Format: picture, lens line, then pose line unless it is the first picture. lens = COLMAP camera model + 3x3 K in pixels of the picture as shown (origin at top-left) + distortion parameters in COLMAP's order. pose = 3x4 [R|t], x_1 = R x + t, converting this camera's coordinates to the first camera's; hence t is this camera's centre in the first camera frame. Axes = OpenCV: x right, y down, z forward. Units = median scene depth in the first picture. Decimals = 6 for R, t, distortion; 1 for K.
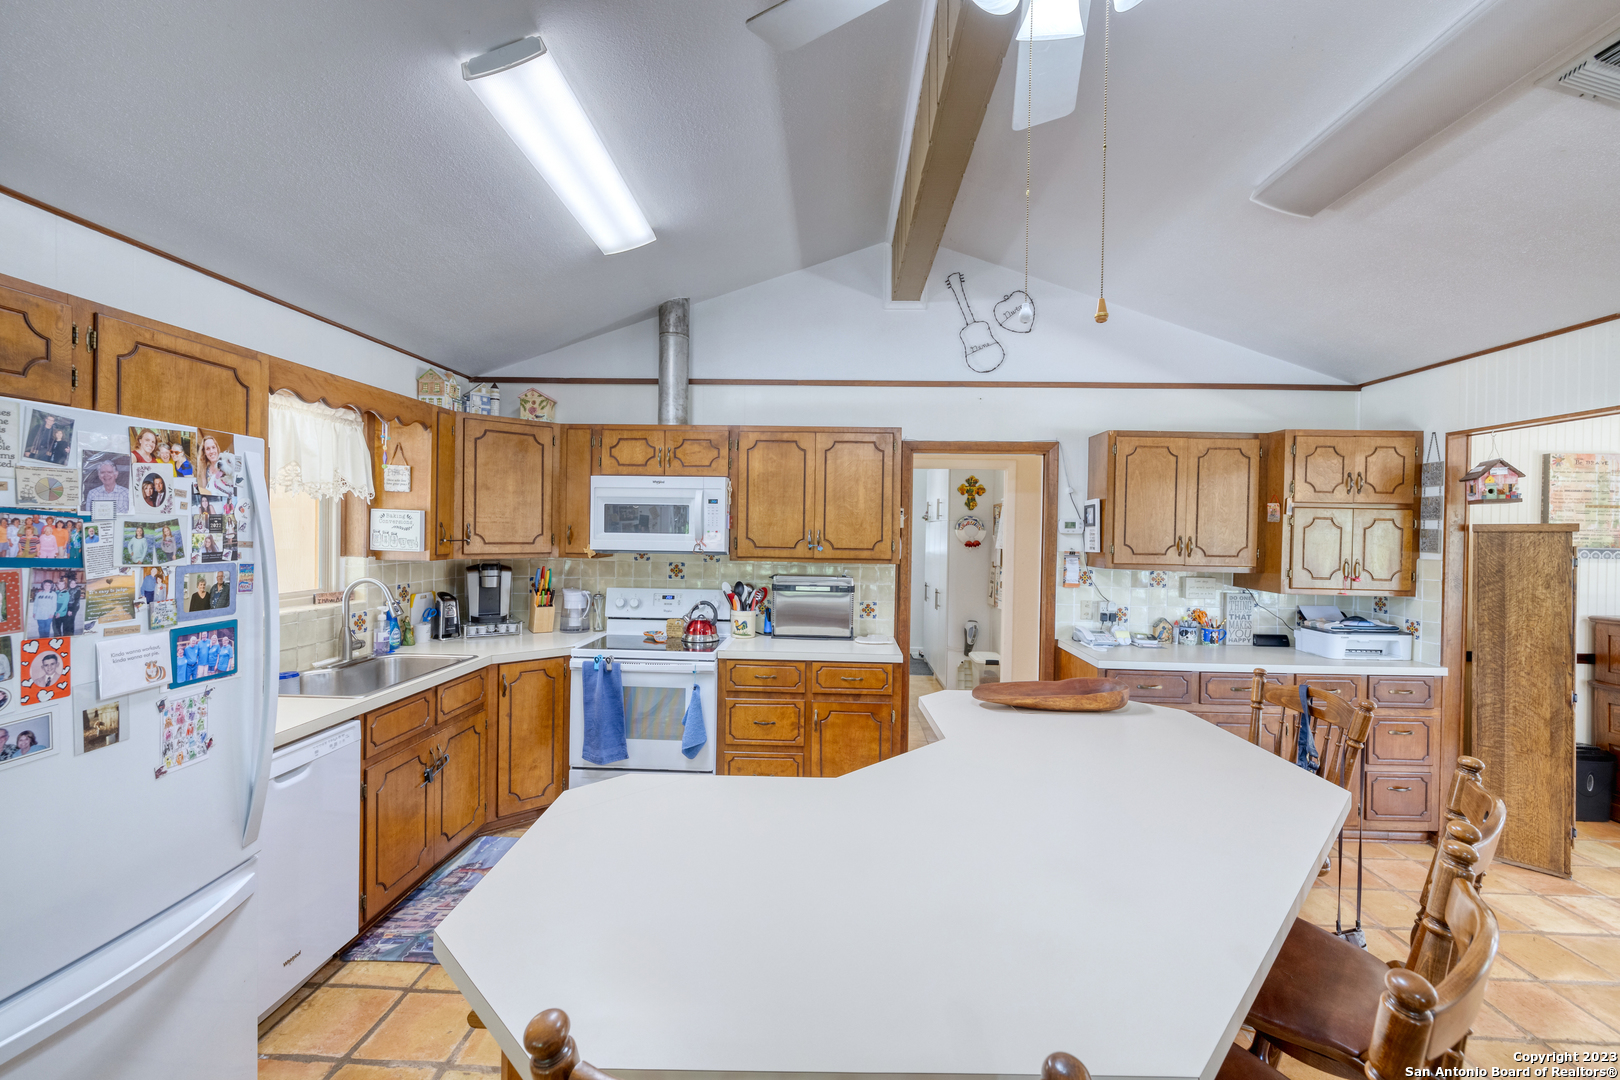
lens RADIAL K [[923.9, 0, 810.0], [0, 923.9, 531.0], [0, 0, 1]] dist [-0.001566, 0.001060]
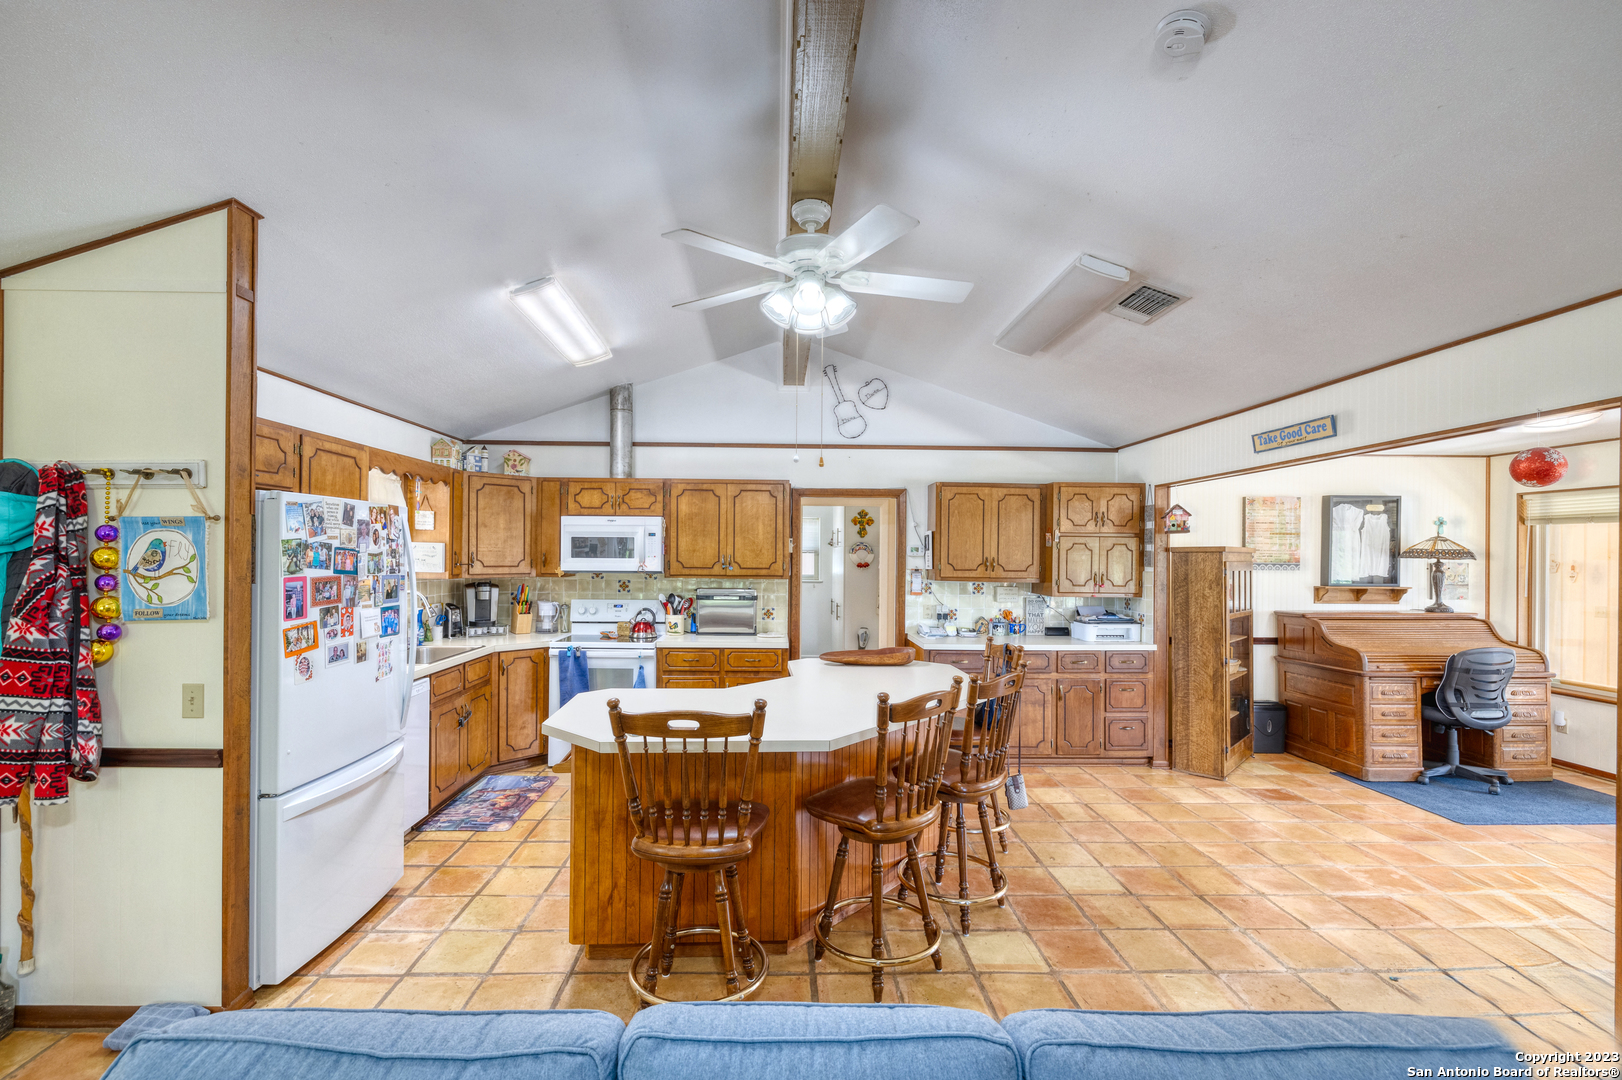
lens RADIAL K [[925.0, 0, 809.7], [0, 925.0, 556.8], [0, 0, 1]] dist [-0.001566, 0.001060]
pose [[0.997481, -0.008124, 0.070464, 0.033767], [0.008061, 0.999967, 0.001179, 0.001399], [-0.070472, -0.000608, 0.997514, -0.410817]]
